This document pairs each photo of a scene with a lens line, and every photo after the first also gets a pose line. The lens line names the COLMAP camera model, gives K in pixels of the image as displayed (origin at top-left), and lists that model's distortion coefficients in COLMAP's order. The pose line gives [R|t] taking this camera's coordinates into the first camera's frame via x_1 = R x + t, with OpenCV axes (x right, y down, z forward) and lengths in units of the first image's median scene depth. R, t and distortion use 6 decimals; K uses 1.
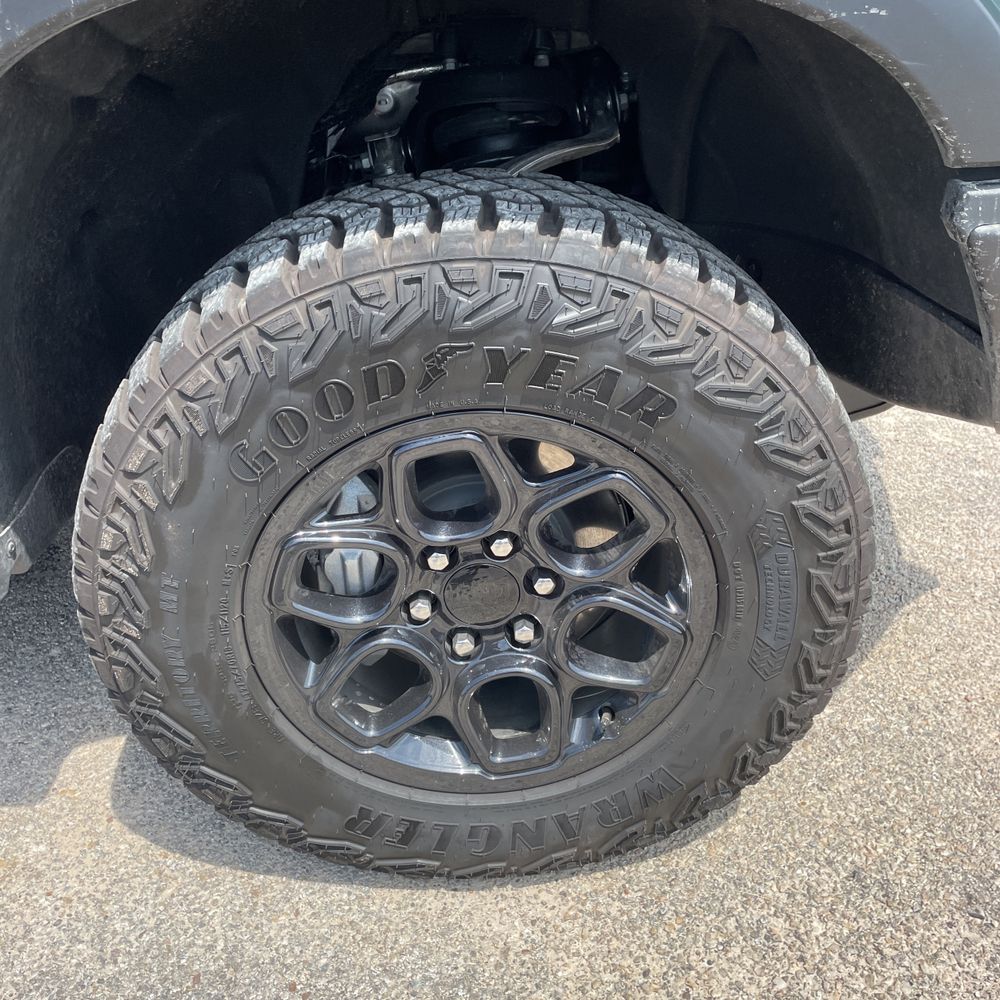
lens RADIAL K [[1014.2, 0, 498.7], [0, 1014.2, 496.3], [0, 0, 1]] dist [0.115121, -0.198950]
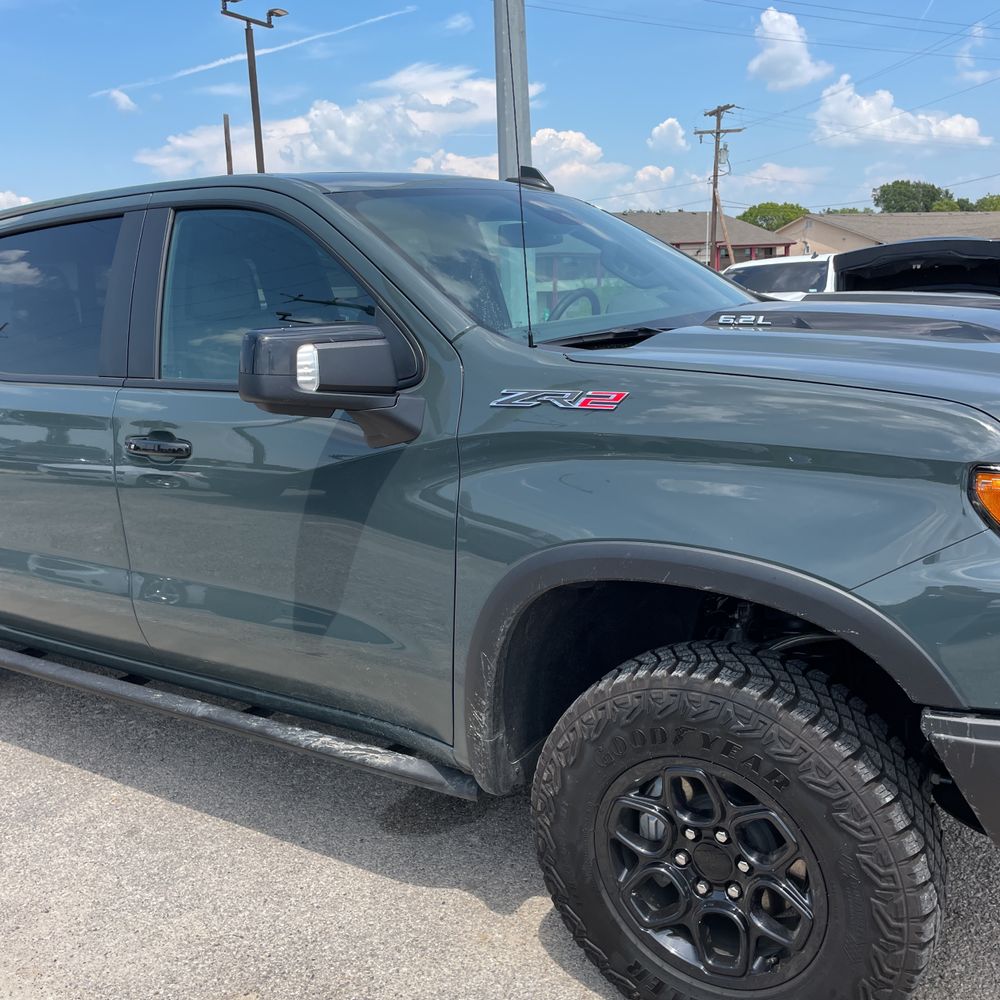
lens RADIAL K [[1014.2, 0, 498.7], [0, 1014.2, 496.3], [0, 0, 1]] dist [0.115121, -0.198950]
pose [[0.806141, 0.102223, -0.582826, 0.795355], [-0.265193, 0.942922, -0.201423, -0.058366], [0.528970, 0.316937, 0.787237, -1.038610]]
